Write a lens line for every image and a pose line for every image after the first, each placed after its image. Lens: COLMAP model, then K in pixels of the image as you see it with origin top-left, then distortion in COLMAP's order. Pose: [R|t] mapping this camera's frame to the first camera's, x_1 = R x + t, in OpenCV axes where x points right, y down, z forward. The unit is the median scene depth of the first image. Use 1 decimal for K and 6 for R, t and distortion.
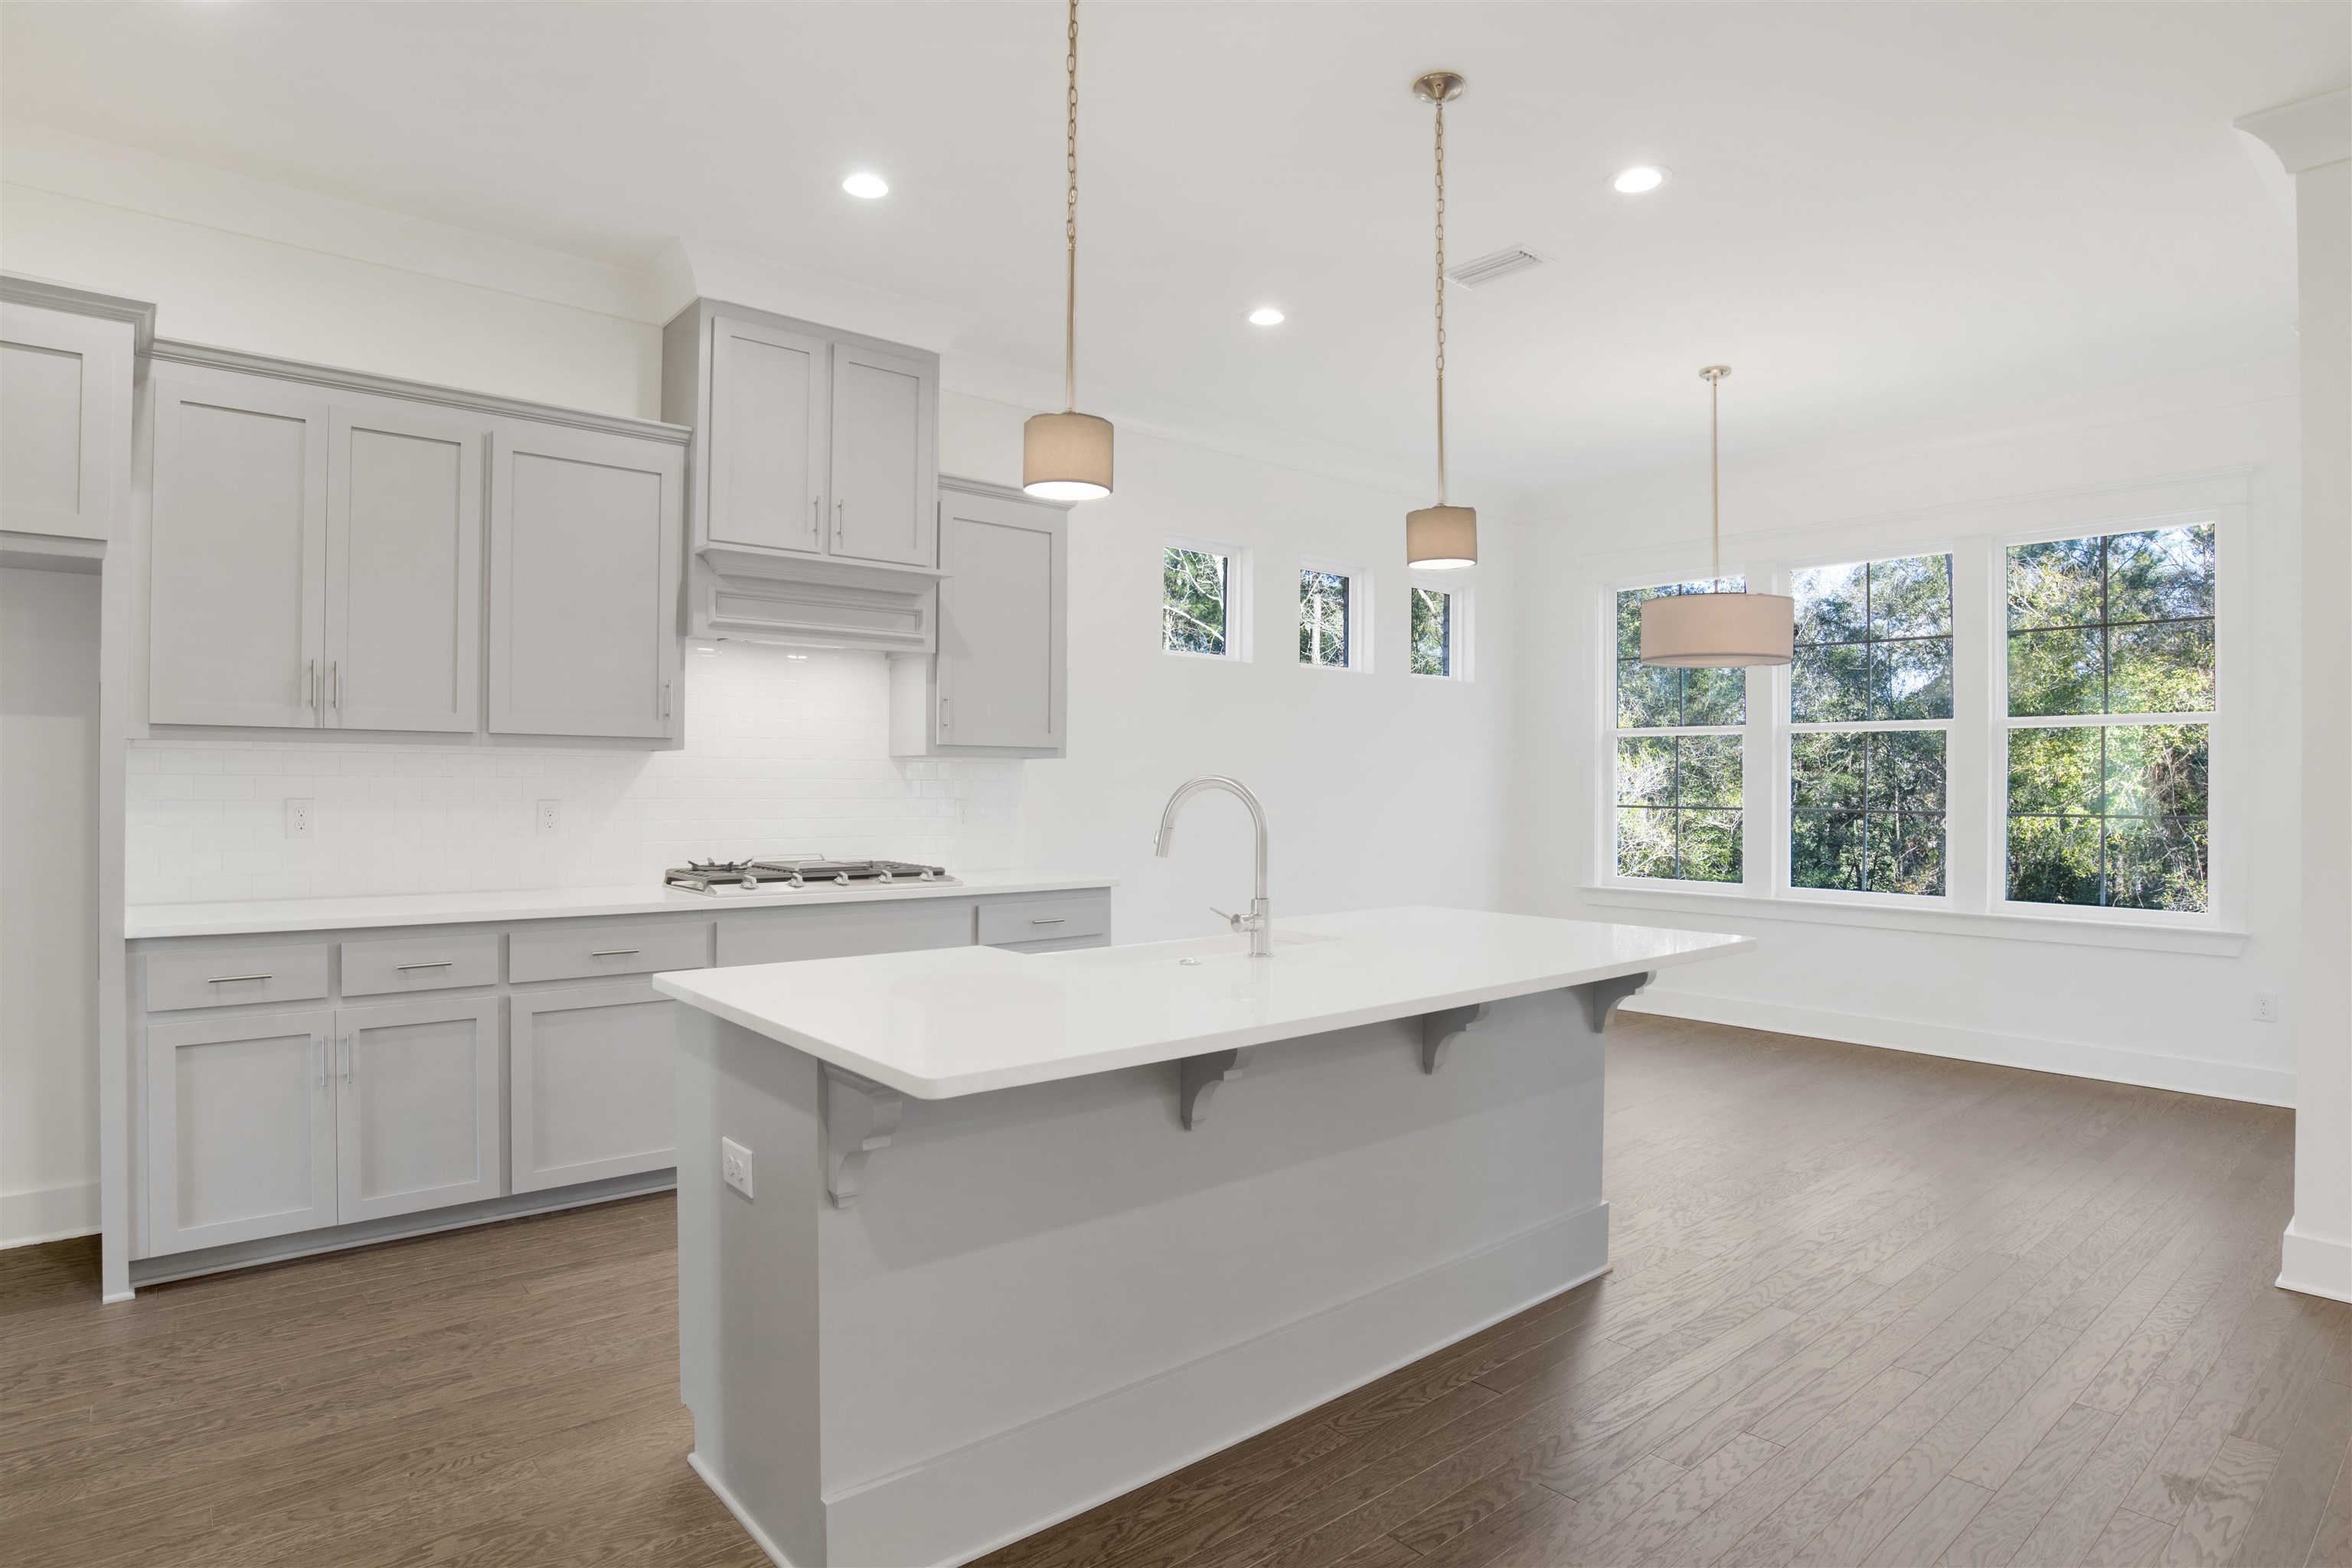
lens RADIAL K [[1269.7, 0, 1169.5], [0, 1269.7, 781.4], [0, 0, 1]] dist [-0.064593, 0.017390]
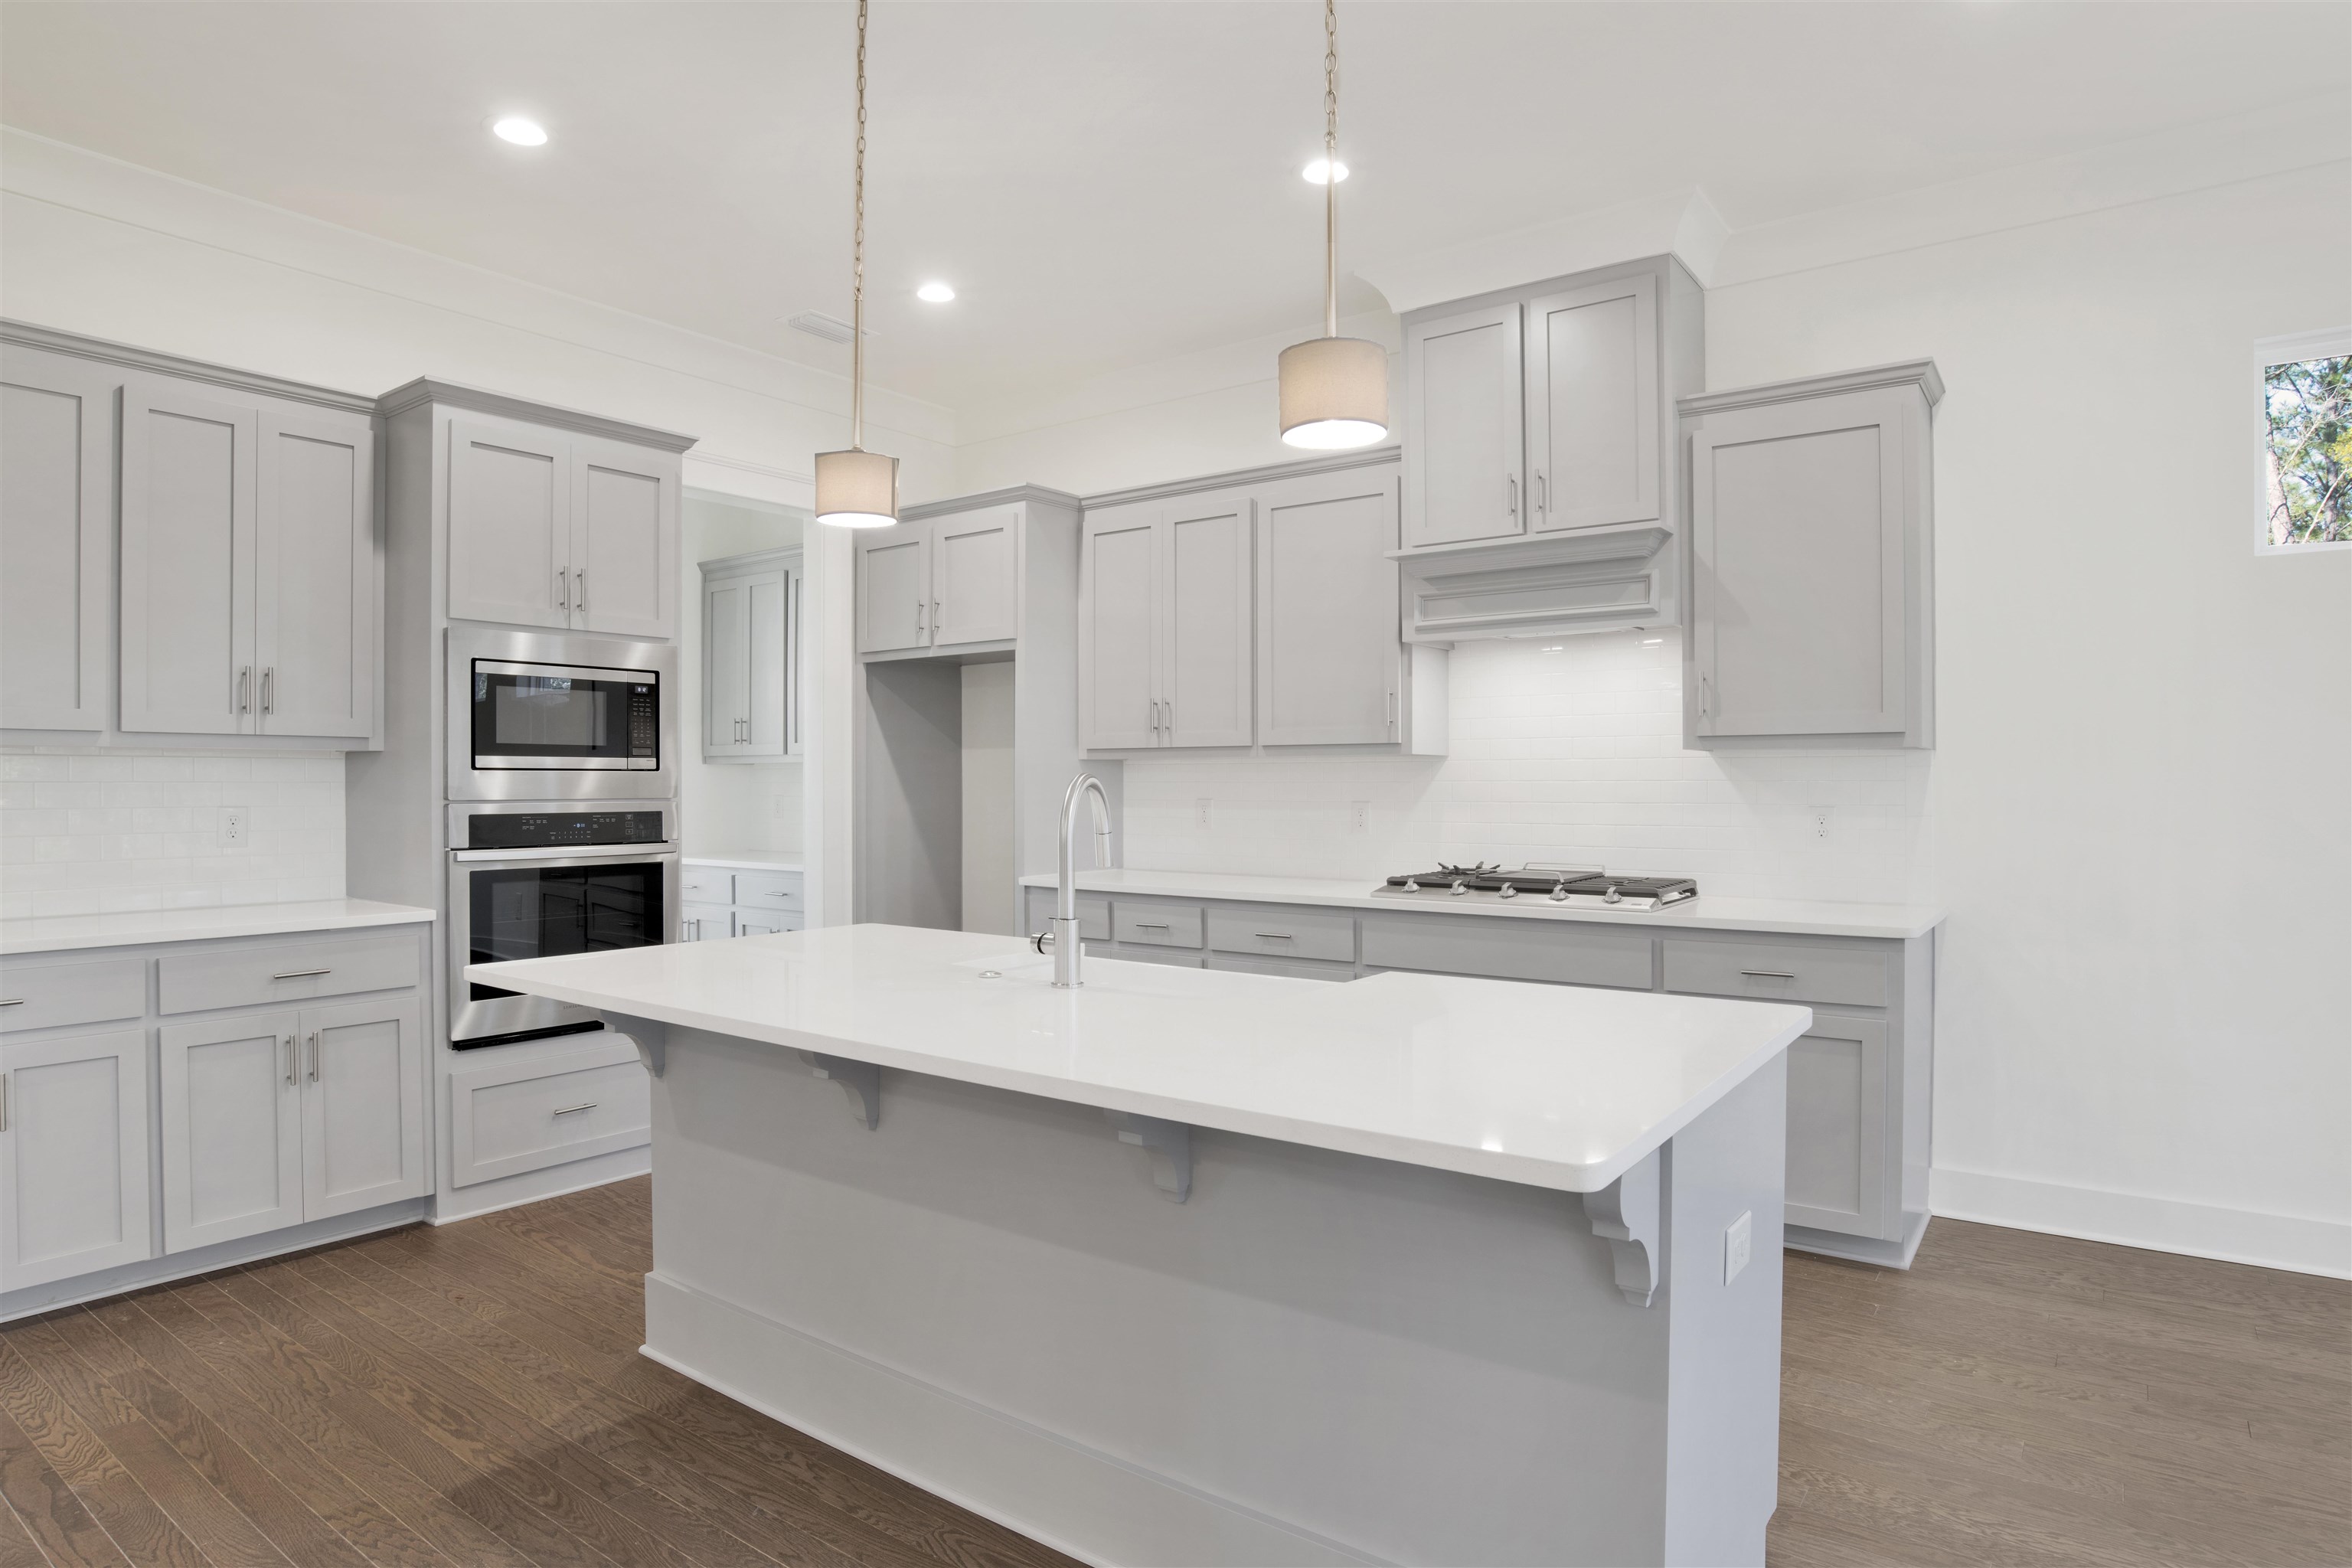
lens RADIAL K [[1299.8, 0, 1184.8], [0, 1299.8, 787.6], [0, 0, 1]] dist [-0.082727, 0.030951]
pose [[0.237314, -0.004799, -0.971421, 0.536651], [0.003228, 0.999986, -0.004152, 0.005549], [0.971428, -0.002150, 0.237326, 0.505891]]
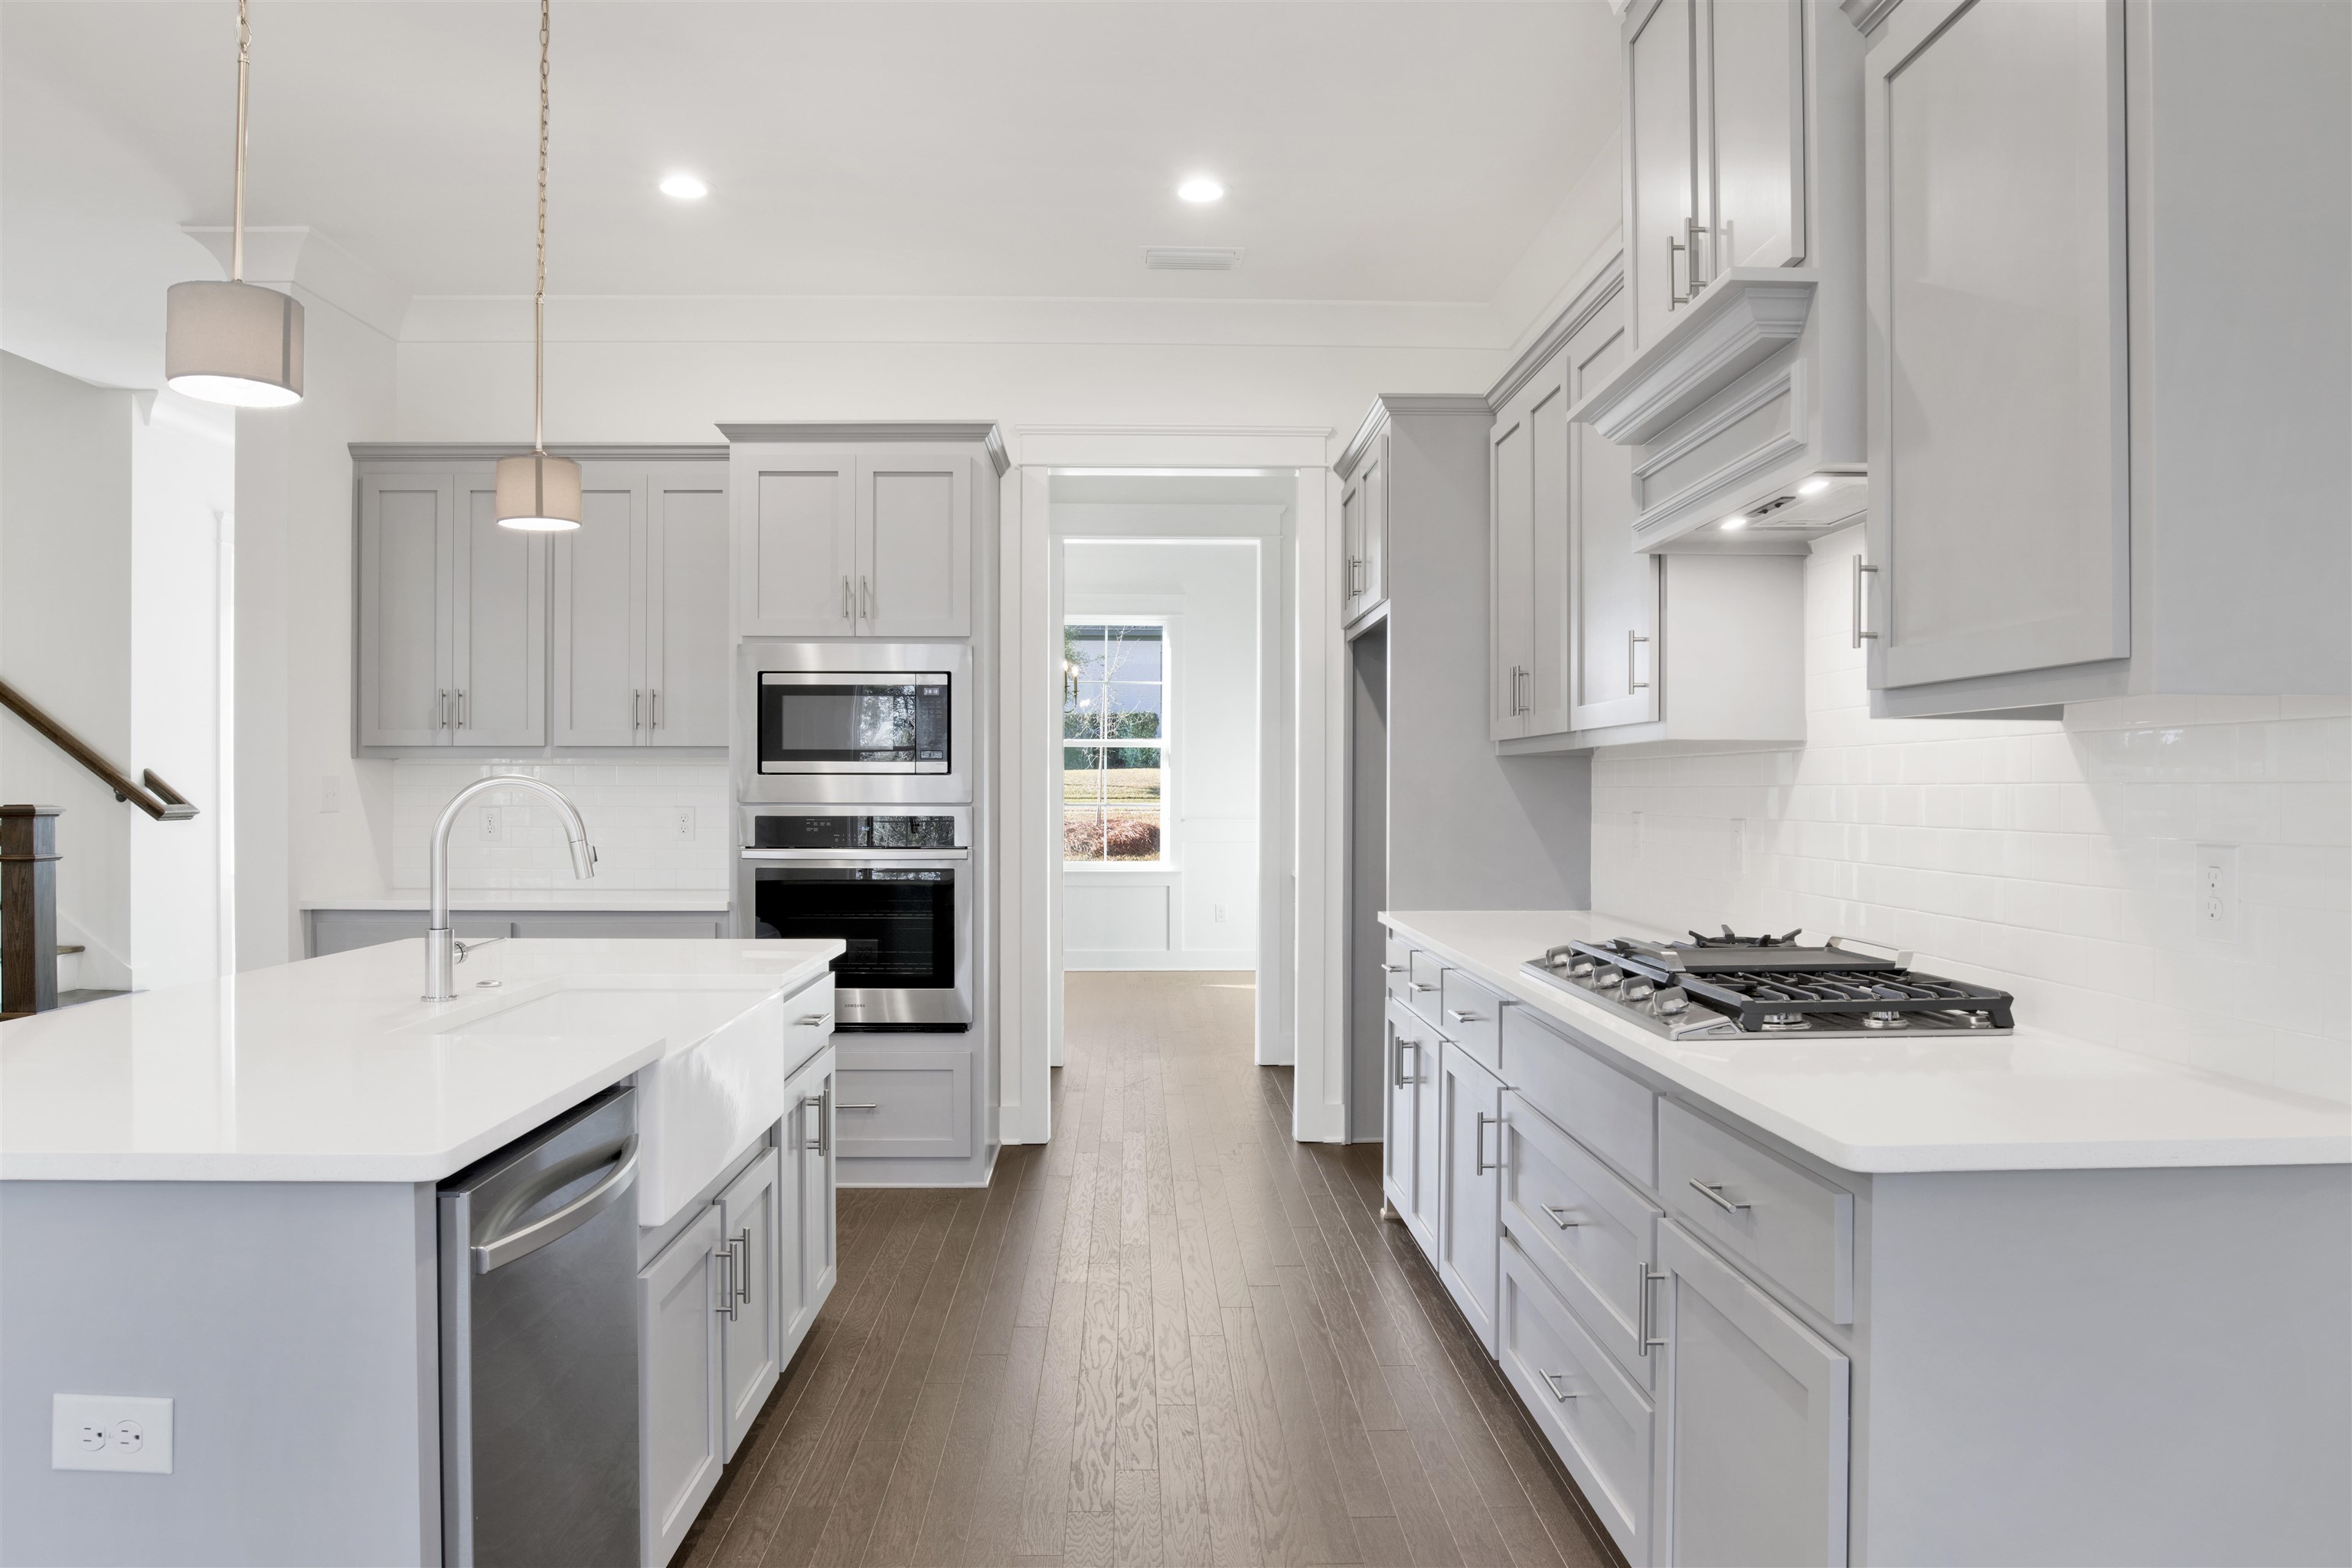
lens RADIAL K [[1577.4, 0, 1181.0], [0, 1577.4, 797.9], [0, 0, 1]] dist [-0.074019, 0.041350]
pose [[-0.618071, -0.003453, -0.786115, 0.321588], [-0.006019, 0.999982, 0.000340, 0.003488], [0.786099, 0.004941, -0.618080, 1.139474]]
